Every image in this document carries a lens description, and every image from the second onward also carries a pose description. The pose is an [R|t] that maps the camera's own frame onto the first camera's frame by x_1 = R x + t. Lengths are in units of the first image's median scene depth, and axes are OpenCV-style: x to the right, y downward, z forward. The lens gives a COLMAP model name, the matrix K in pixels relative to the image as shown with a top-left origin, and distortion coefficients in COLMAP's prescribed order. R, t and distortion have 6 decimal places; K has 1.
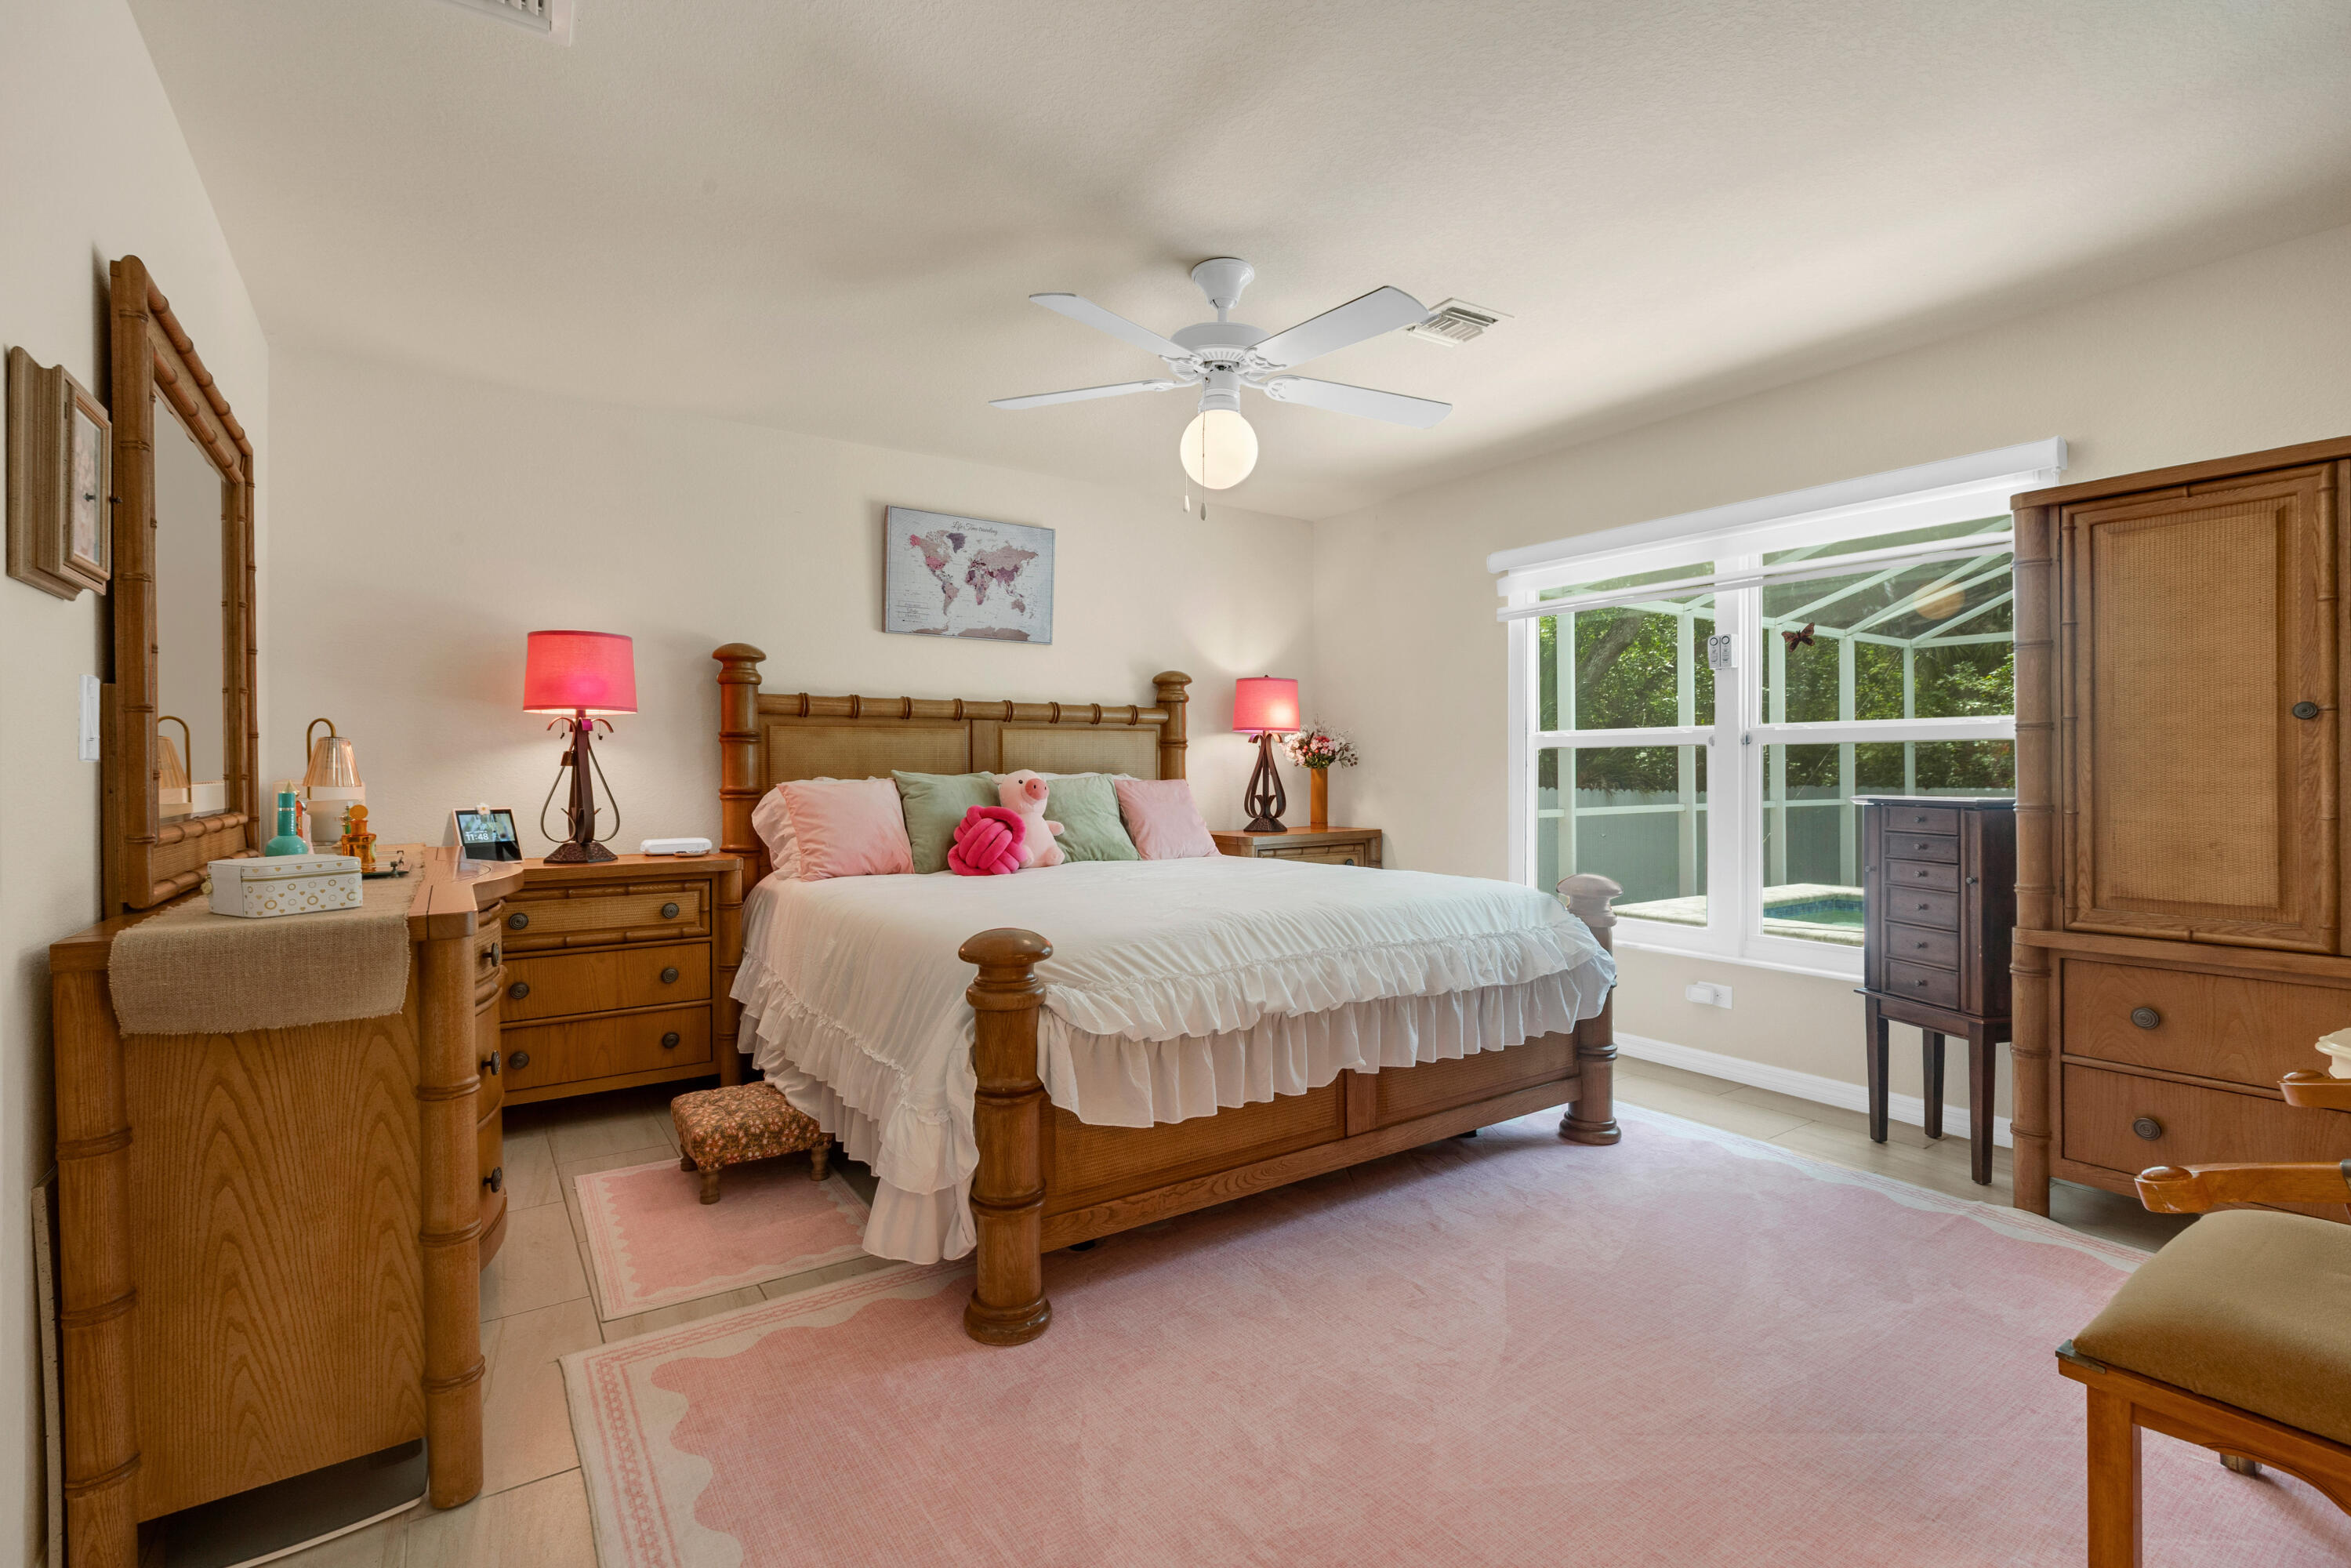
lens RADIAL K [[1074.1, 0, 1179.1], [0, 1074.1, 782.7], [0, 0, 1]] dist [0.003771, -0.001277]
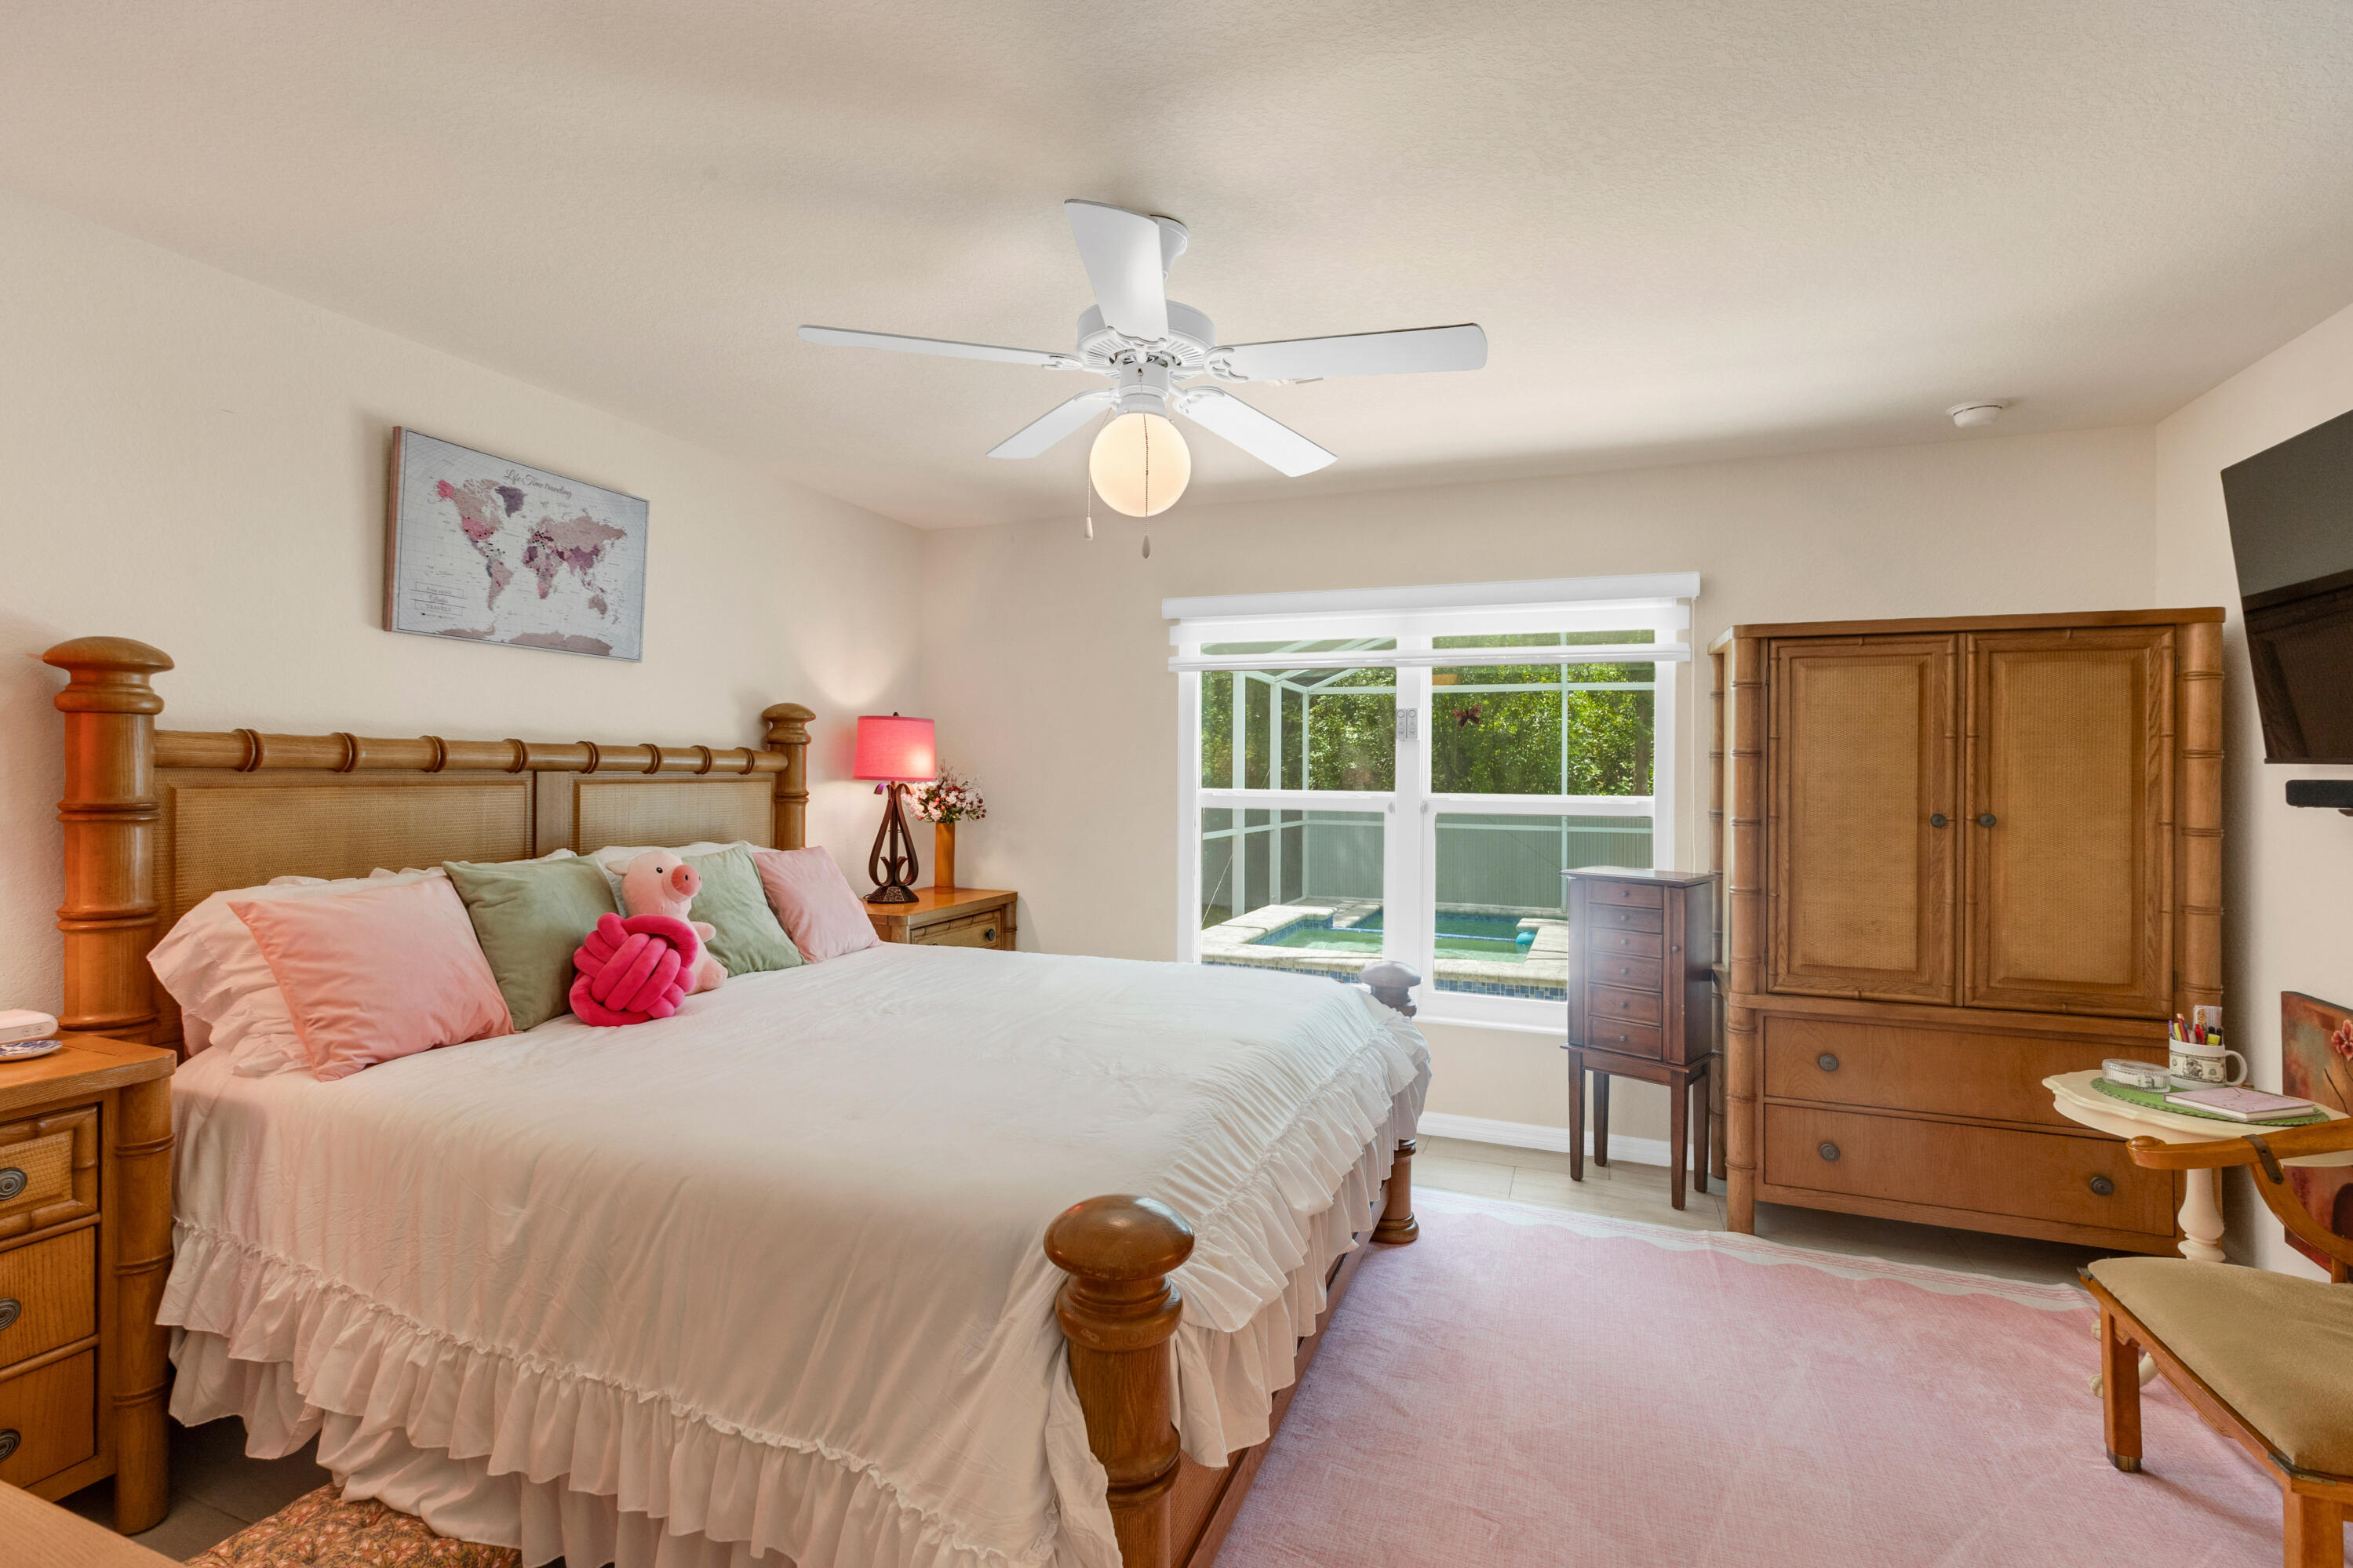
lens RADIAL K [[1074.8, 0, 1170.6], [0, 1074.8, 781.8], [0, 0, 1]] dist [0.003771, -0.001277]
pose [[0.828962, 0.009044, 0.559232, -0.270947], [-0.008392, 0.999958, -0.003733, -0.059750], [-0.559242, -0.001599, 0.829003, 0.257010]]
